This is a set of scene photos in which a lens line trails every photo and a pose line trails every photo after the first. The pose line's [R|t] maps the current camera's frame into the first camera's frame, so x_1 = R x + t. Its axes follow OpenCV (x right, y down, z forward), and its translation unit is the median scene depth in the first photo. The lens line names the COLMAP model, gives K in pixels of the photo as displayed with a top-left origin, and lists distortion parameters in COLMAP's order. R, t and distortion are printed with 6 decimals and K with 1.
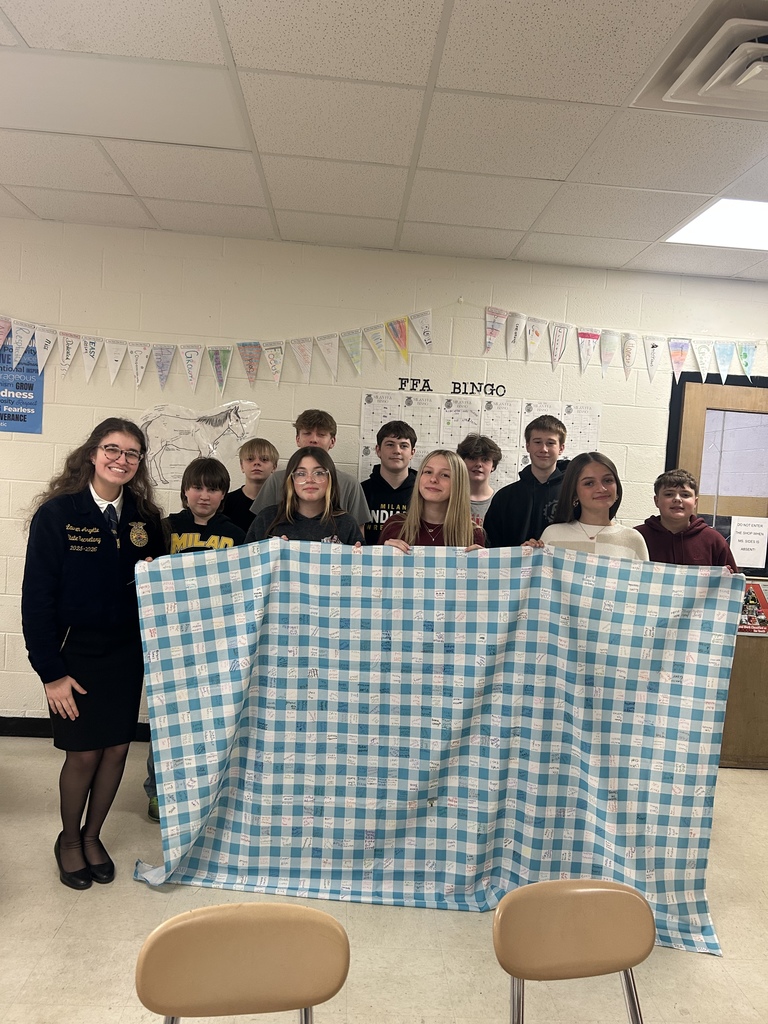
lens RADIAL K [[777.6, 0, 379.9], [0, 777.6, 511.2], [0, 0, 1]] dist [-0.017116, -0.016403]
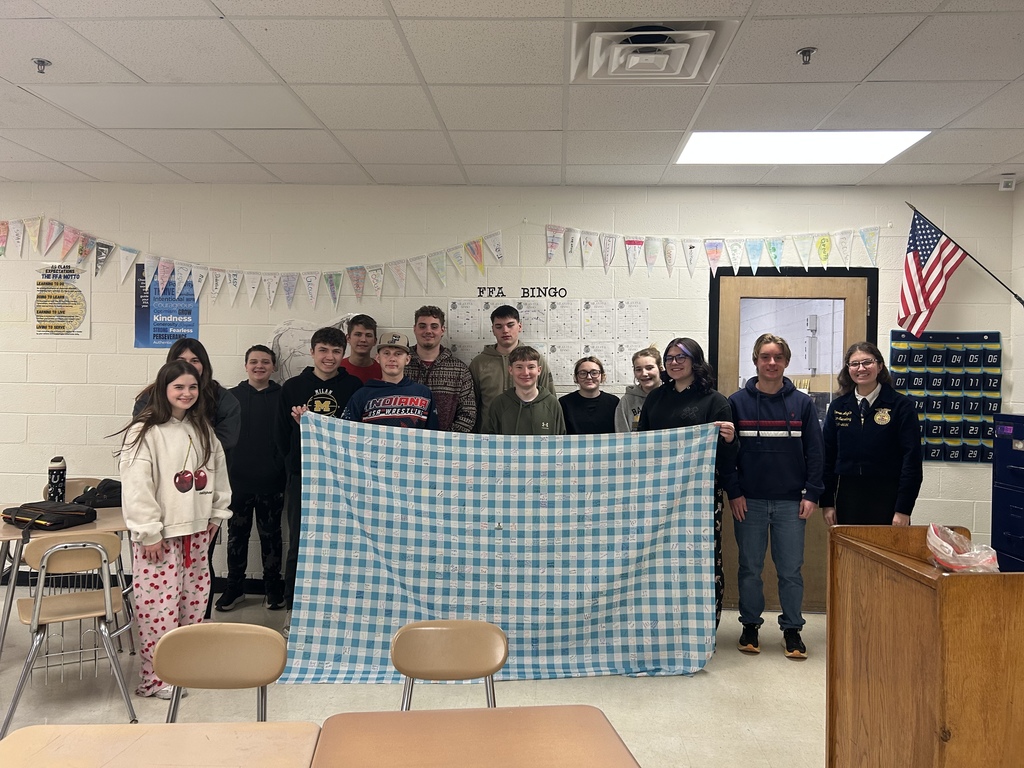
lens RADIAL K [[777.6, 0, 516.8], [0, 777.6, 385.4], [0, 0, 1]] dist [-0.017116, -0.016403]
pose [[0.992424, -0.045322, -0.114192, 0.219222], [0.042064, 0.998641, -0.030777, 0.022880], [0.115432, 0.025741, 0.992982, -0.204706]]
